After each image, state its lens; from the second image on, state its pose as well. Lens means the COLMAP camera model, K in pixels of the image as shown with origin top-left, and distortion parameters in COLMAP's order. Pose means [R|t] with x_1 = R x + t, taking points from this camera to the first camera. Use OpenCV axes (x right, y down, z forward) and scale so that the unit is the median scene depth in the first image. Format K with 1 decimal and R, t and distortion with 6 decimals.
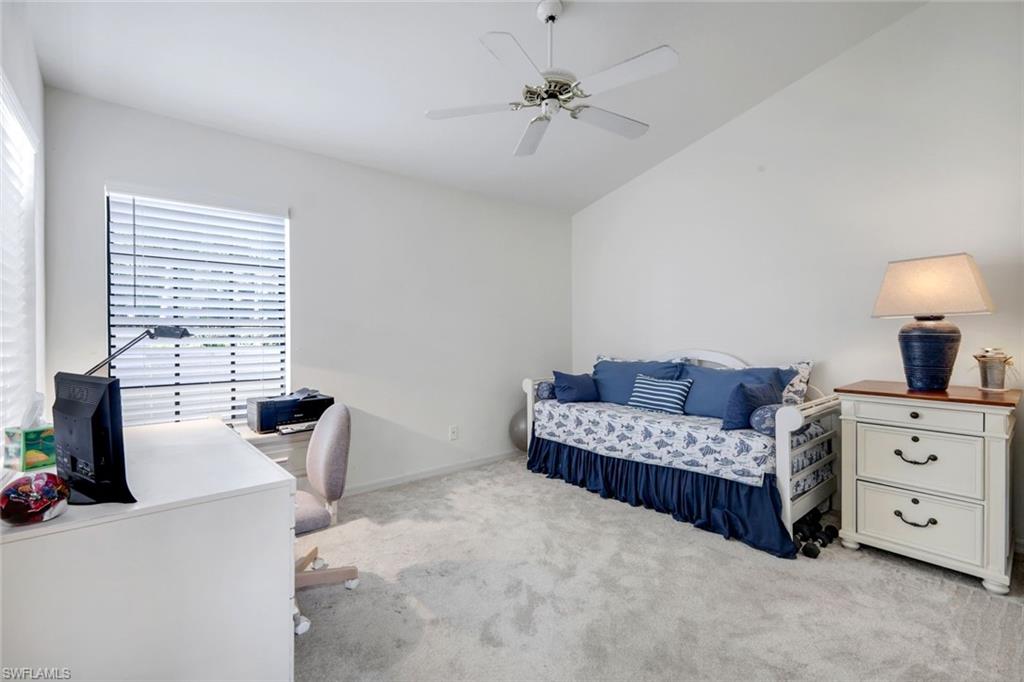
lens RADIAL K [[448.3, 0, 513.0], [0, 448.3, 338.0], [0, 0, 1]] dist [0.005497, -0.000995]
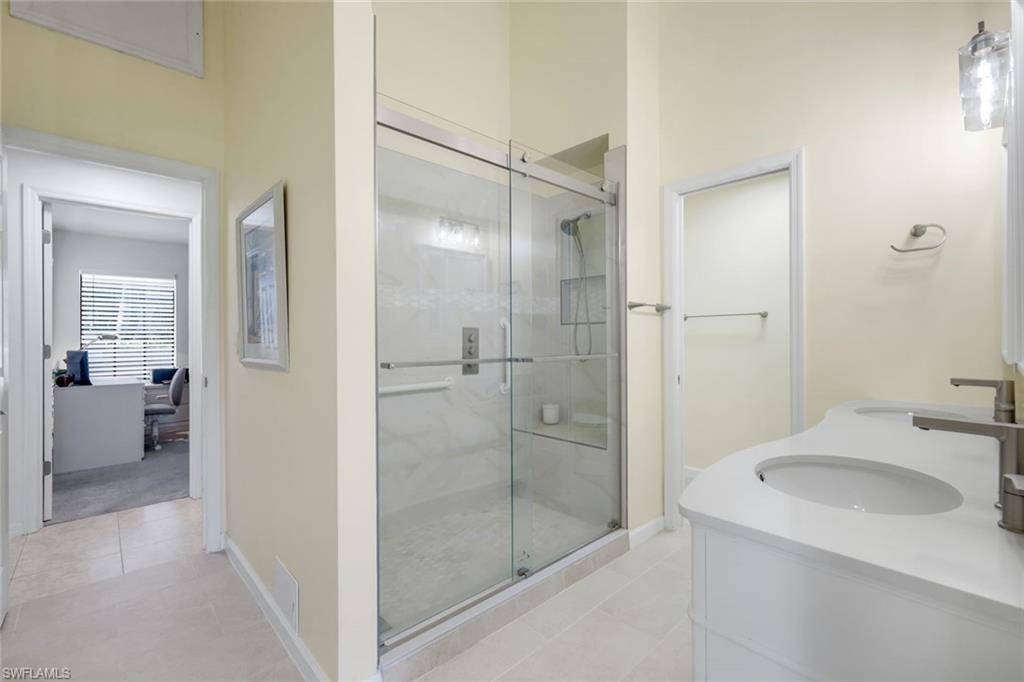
lens RADIAL K [[448.3, 0, 511.9], [0, 448.3, 336.1], [0, 0, 1]] dist [0.005497, -0.000995]
pose [[0.999013, 0.005425, 0.044078, 1.105177], [-0.005124, 0.999963, -0.006940, -0.012097], [-0.044114, 0.006708, 0.999004, -1.288157]]
